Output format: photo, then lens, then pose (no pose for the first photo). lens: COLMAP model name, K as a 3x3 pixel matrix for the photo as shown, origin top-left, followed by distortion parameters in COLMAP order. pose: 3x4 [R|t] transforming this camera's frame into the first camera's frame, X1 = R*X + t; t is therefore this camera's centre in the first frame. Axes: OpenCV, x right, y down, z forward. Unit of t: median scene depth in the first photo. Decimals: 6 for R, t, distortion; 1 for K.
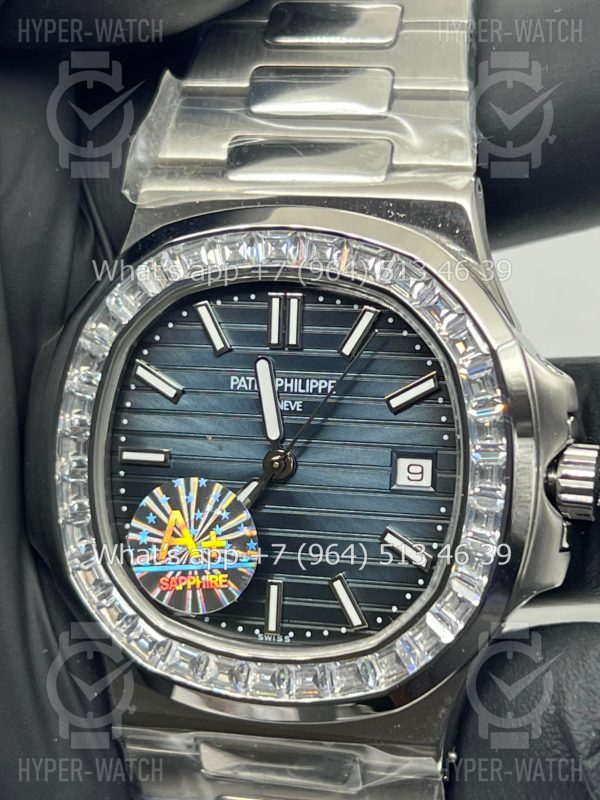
lens RADIAL K [[1885.4, 0, 300.0], [0, 1885.4, 400.0], [0, 0, 1]] dist [0.239453, 0.188855]
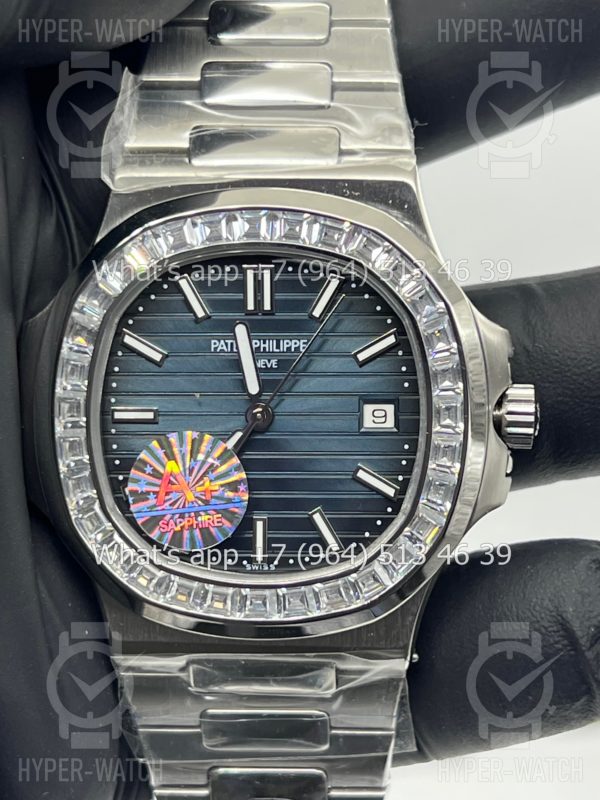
lens RADIAL K [[1885.4, 0, 300.0], [0, 1885.4, 400.0], [0, 0, 1]] dist [0.239453, 0.188855]
pose [[0.977608, -0.050416, 0.204308, -0.219653], [0.044916, 0.998495, 0.031470, -0.010028], [-0.205587, -0.021588, 0.978401, -0.121126]]
